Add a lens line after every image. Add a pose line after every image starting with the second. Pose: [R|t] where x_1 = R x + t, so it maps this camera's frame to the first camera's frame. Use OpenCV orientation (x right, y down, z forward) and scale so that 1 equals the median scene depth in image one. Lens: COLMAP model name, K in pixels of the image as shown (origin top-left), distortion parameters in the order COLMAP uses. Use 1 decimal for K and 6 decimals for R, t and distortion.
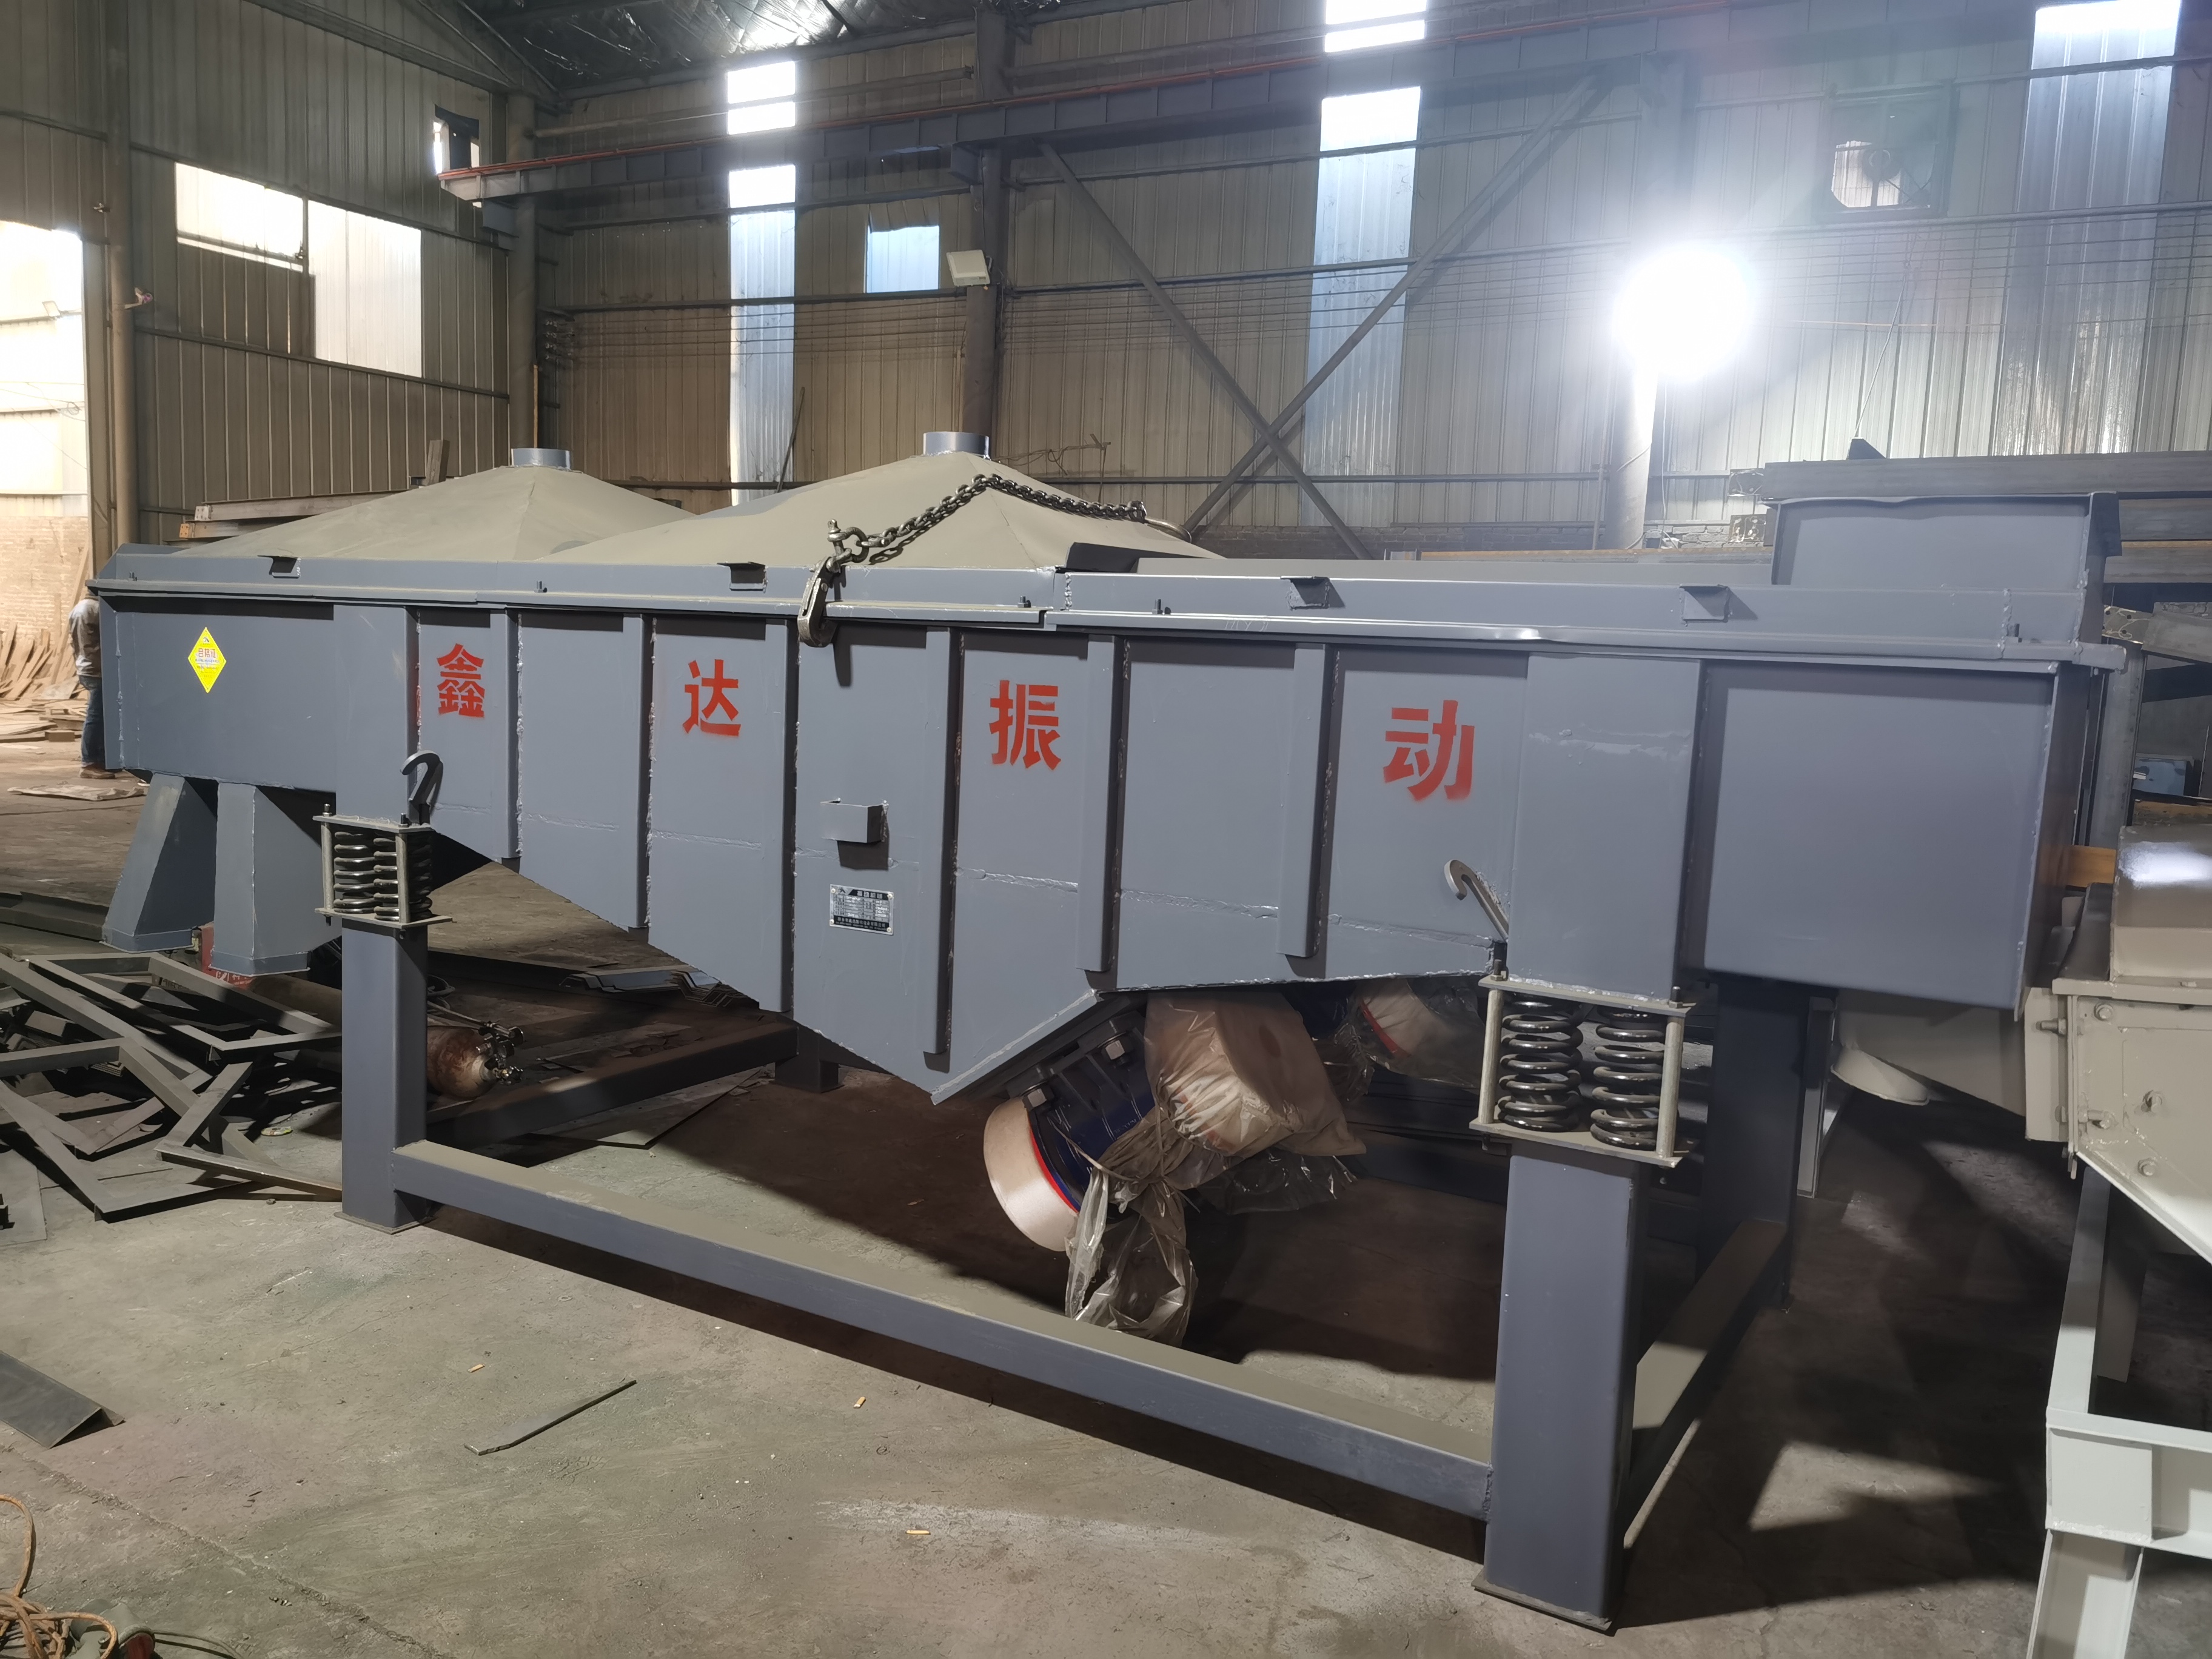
lens RADIAL K [[1727.9, 0, 1106.0], [0, 1727.9, 829.5], [0, 0, 1]] dist [0.081901, -0.109627]
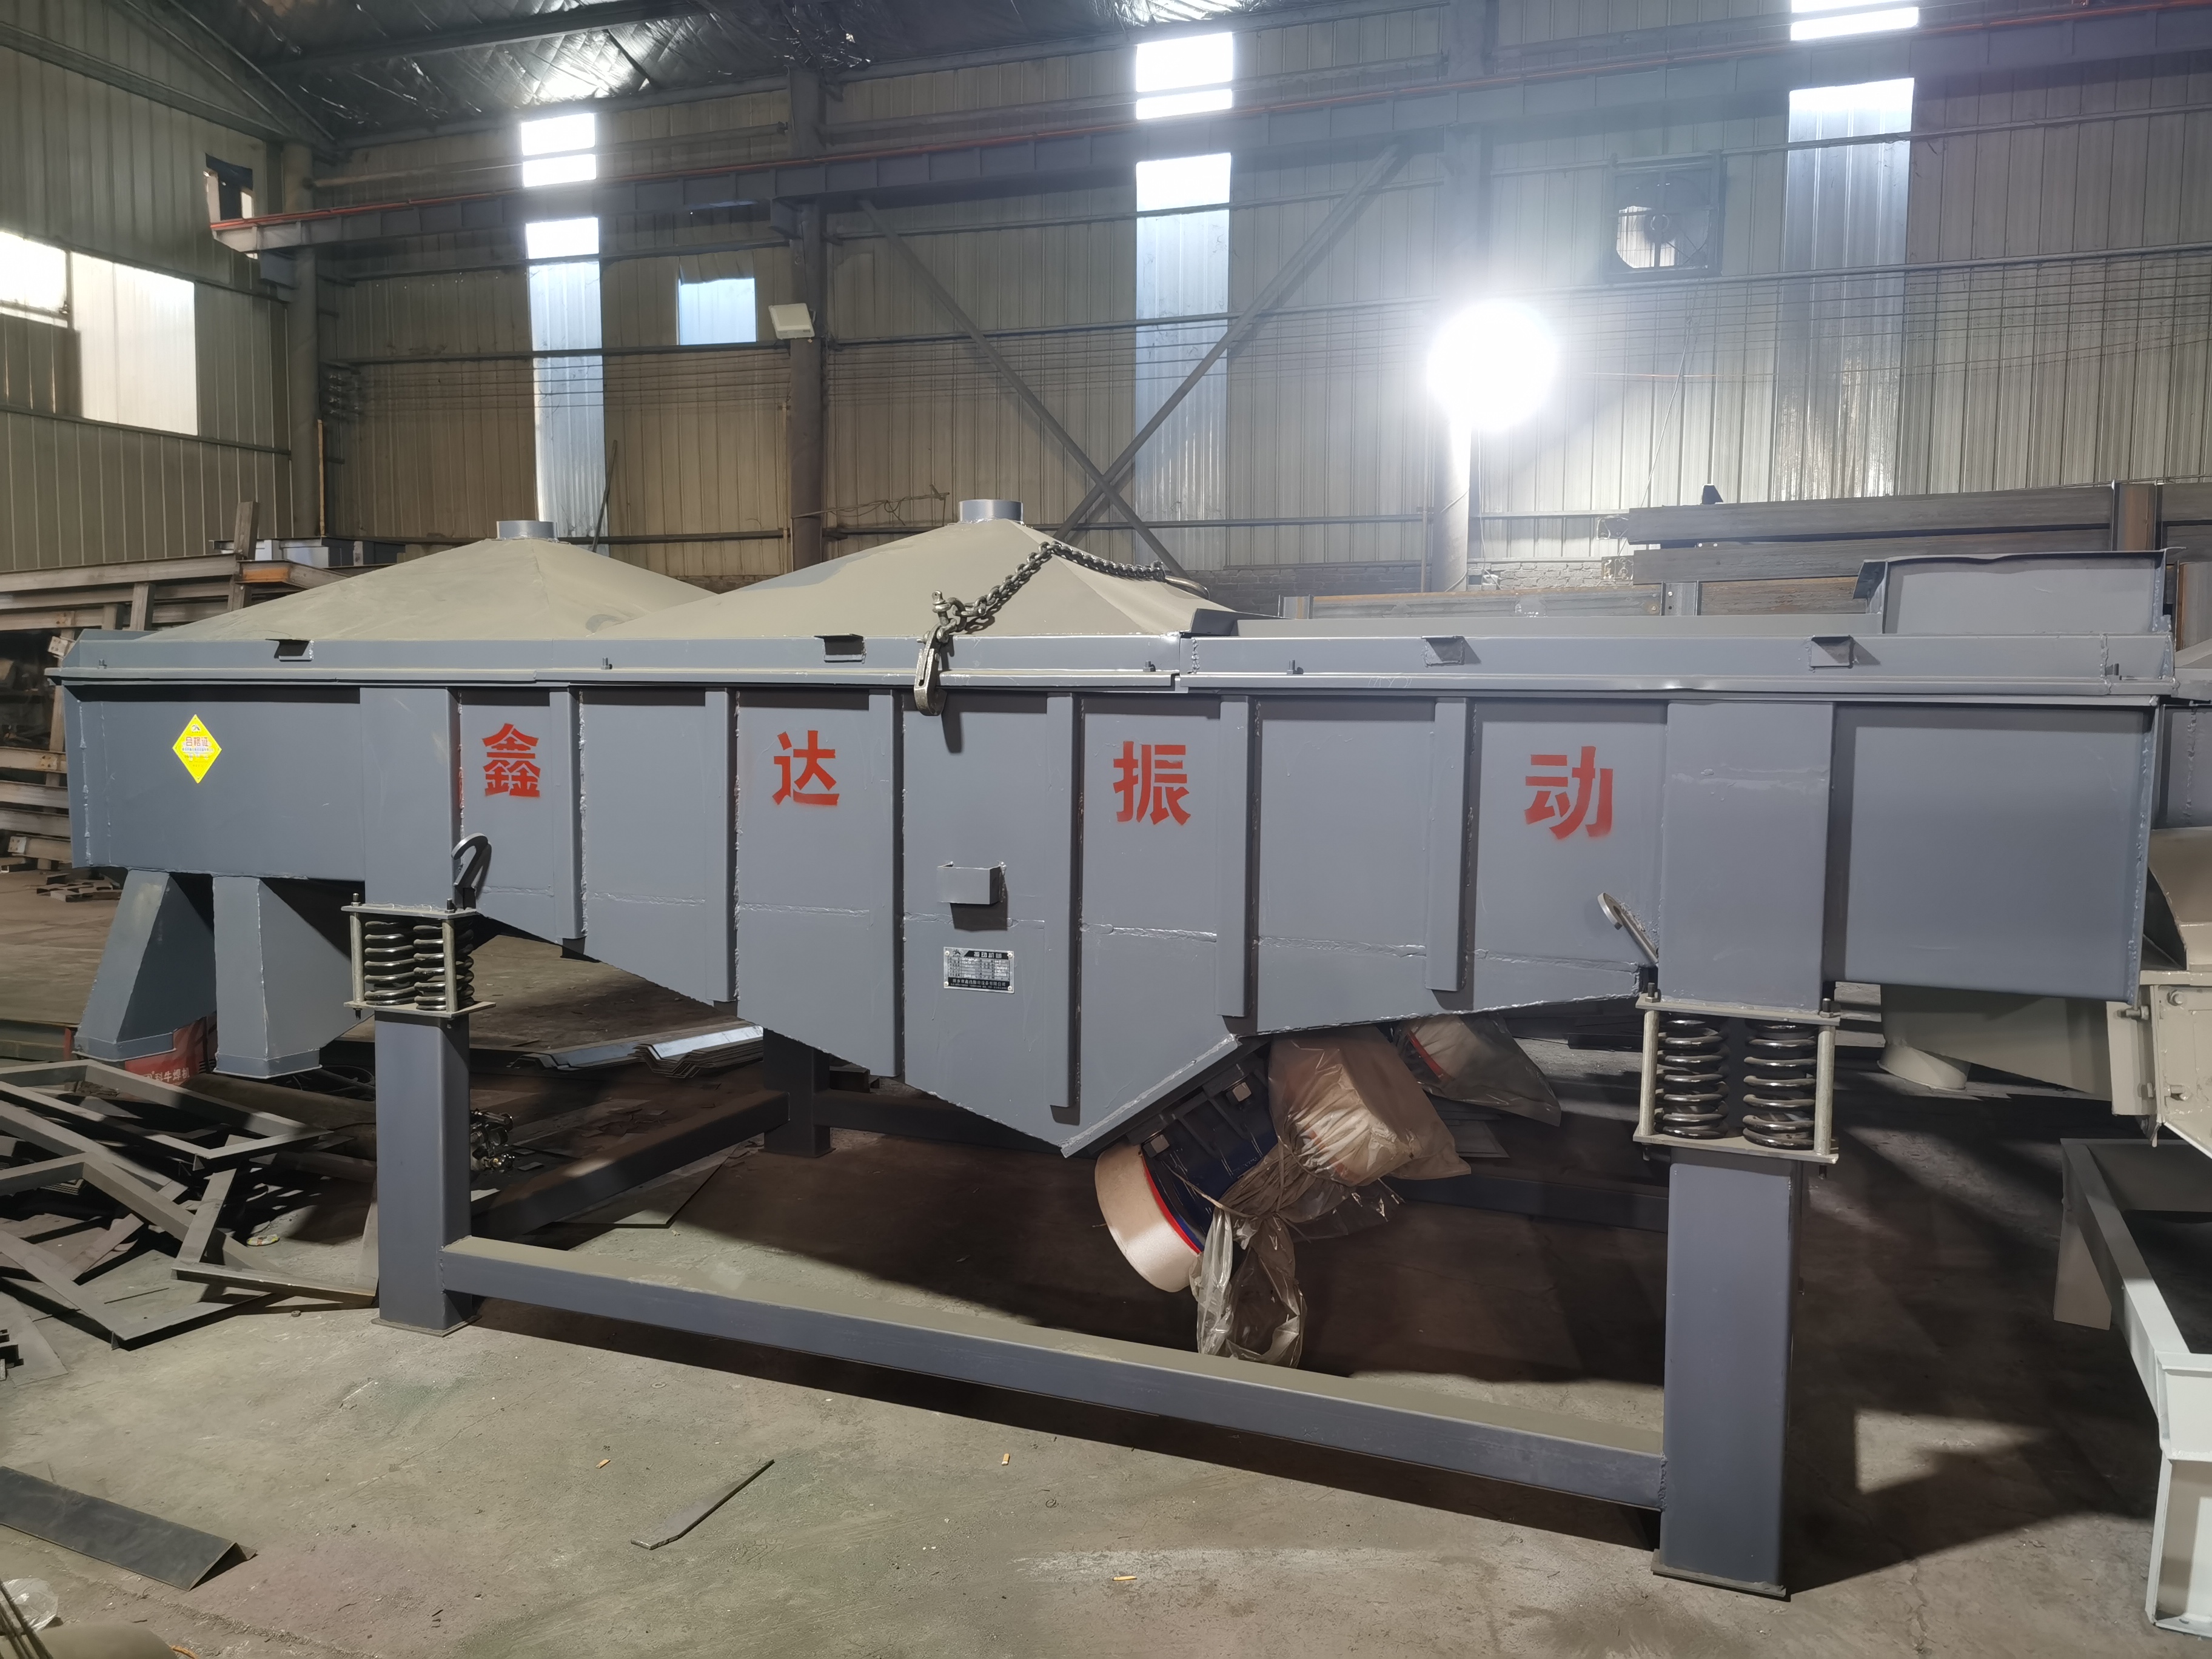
lens RADIAL K [[1735.3, 0, 1112.8], [0, 1735.3, 802.3], [0, 0, 1]] dist [0.079373, -0.113567]
pose [[0.987702, -0.043419, 0.150196, -0.180996], [0.048996, 0.998233, -0.033630, -0.011965], [-0.148471, 0.040576, 0.988084, -0.022805]]
